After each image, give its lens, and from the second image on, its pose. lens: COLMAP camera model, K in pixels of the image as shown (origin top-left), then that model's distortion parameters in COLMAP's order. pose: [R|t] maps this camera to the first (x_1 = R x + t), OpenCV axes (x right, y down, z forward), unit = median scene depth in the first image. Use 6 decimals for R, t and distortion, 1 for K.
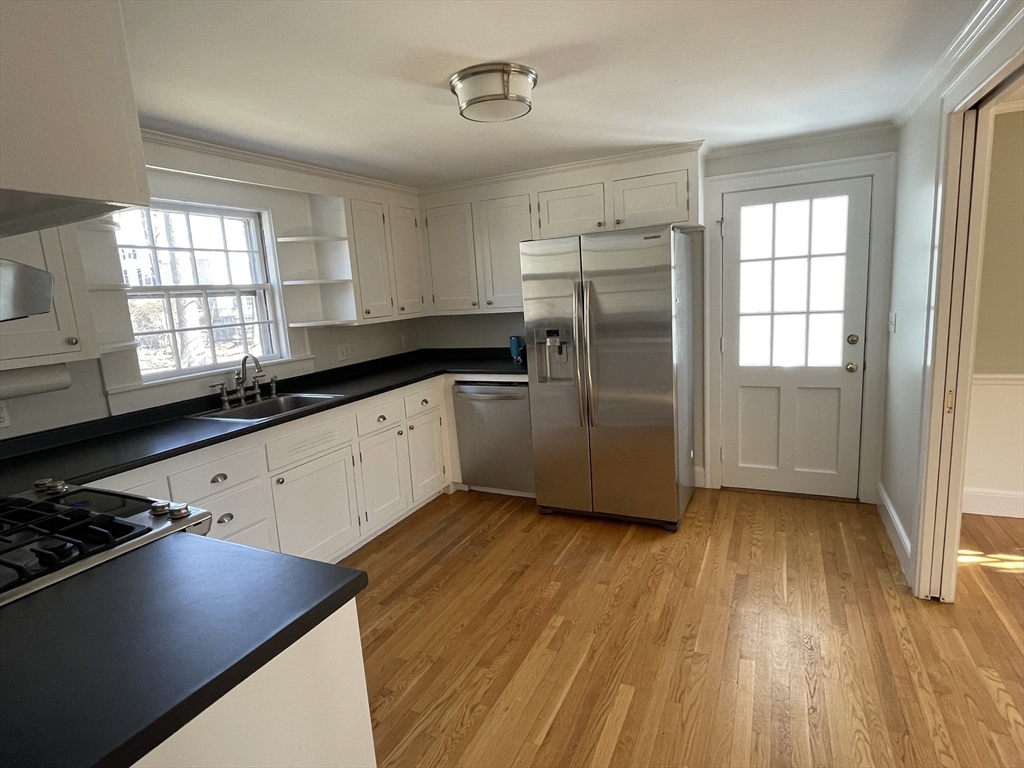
lens RADIAL K [[543.2, 0, 512.0], [0, 543.2, 384.0], [0, 0, 1]] dist [-0.006339, -0.001139]
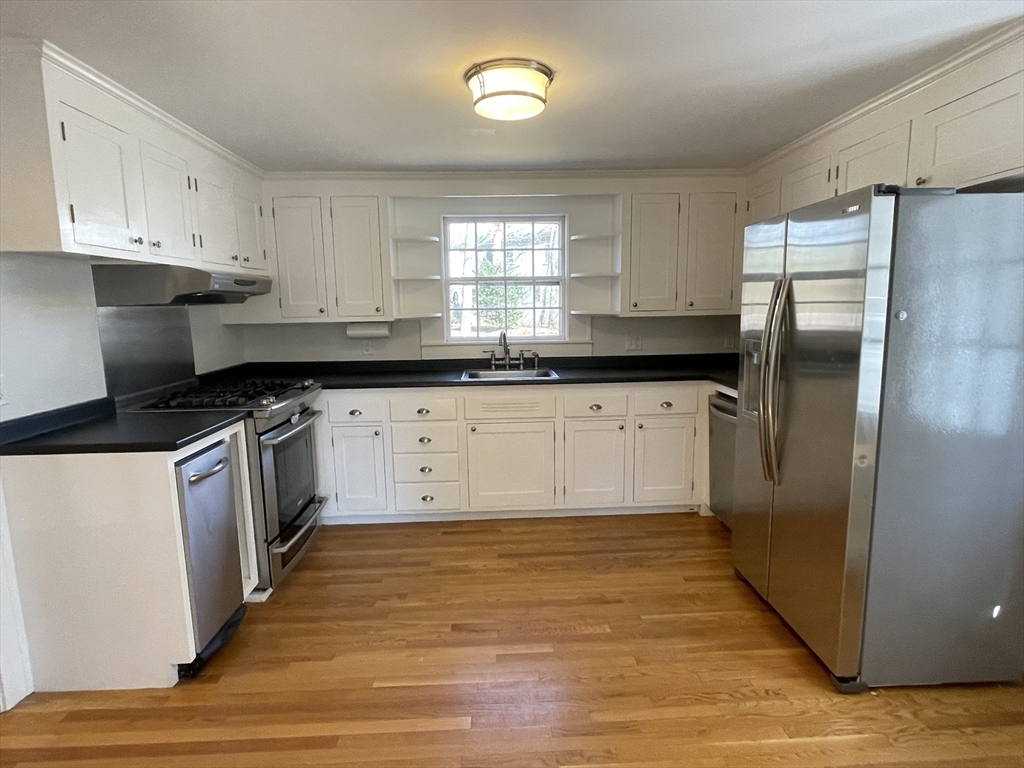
lens RADIAL K [[543.2, 0, 512.0], [0, 543.2, 384.0], [0, 0, 1]] dist [-0.006339, -0.001139]
pose [[0.472607, 0.184872, -0.861664, 0.623739], [-0.163717, 0.979147, 0.120282, -0.086238], [0.865933, 0.084223, 0.493019, 0.372818]]
